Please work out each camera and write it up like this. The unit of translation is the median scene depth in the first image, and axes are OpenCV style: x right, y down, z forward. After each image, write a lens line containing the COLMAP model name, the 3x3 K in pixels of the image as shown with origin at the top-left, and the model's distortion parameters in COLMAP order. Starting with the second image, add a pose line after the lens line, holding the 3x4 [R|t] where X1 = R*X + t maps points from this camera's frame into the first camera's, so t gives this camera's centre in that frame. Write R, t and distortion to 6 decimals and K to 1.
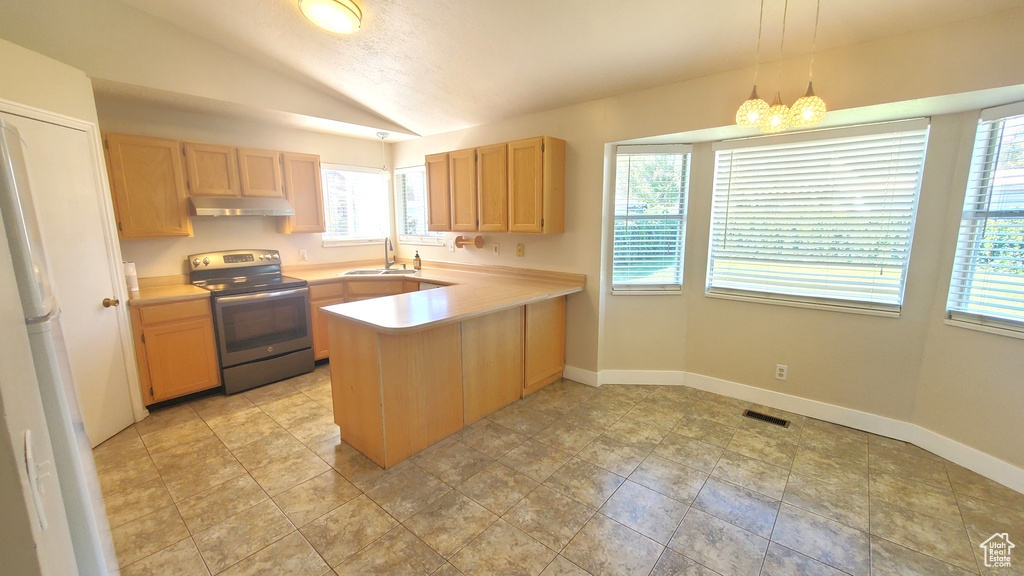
lens RADIAL K [[406.8, 0, 505.2], [0, 406.8, 289.6], [0, 0, 1]] dist [0.002610, -0.000017]
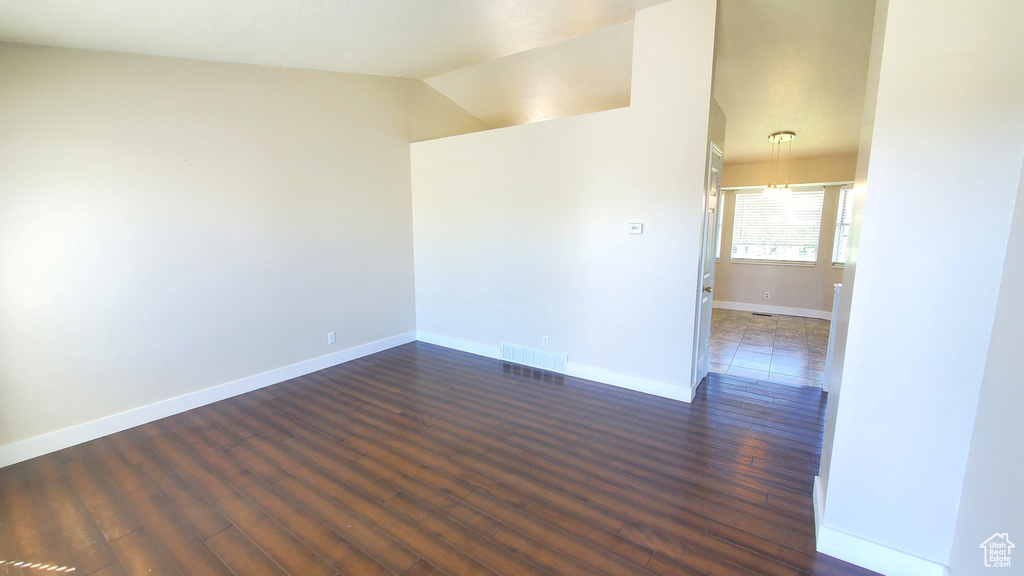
lens RADIAL K [[416.5, 0, 512.0], [0, 416.5, 288.0], [0, 0, 1]] dist [0.001710, 0.000048]
pose [[0.994497, -0.008186, 0.104447, -0.954782], [0.009262, 0.999909, -0.009824, 0.175372], [-0.104357, 0.010737, 0.994482, -1.083593]]
